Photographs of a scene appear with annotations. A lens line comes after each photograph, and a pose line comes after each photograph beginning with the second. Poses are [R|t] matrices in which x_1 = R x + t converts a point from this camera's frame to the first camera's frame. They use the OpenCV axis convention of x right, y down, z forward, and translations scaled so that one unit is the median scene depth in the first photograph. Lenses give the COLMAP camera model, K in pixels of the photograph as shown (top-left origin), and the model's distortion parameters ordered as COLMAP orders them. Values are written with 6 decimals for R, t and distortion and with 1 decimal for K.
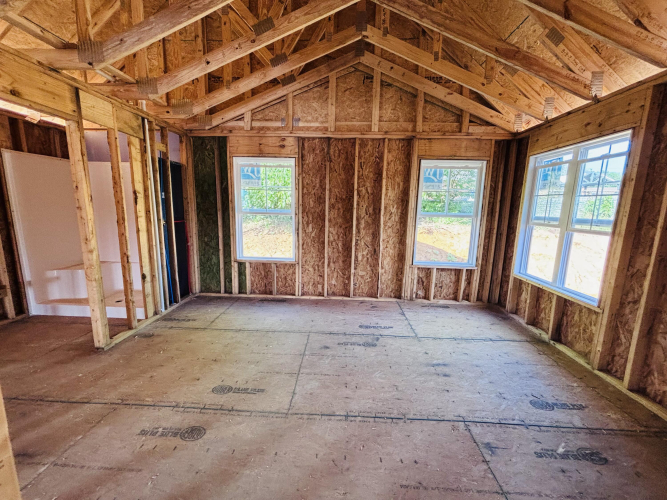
lens RADIAL K [[271.7, 0, 331.5], [0, 271.7, 254.8], [0, 0, 1]] dist [-0.002243, -0.000853]
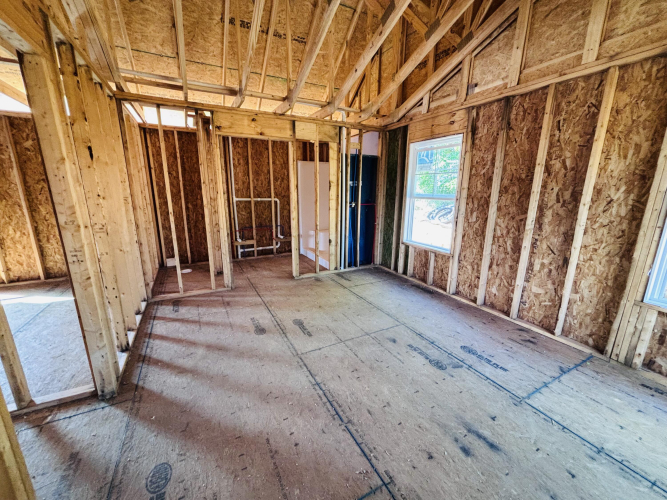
lens RADIAL K [[271.7, 0, 329.5], [0, 271.7, 253.9], [0, 0, 1]] dist [-0.002243, -0.000853]
pose [[0.487258, 0.186010, -0.853217, 0.442281], [-0.152113, 0.980193, 0.126822, -0.028261], [0.859907, 0.067990, 0.505902, 0.223537]]
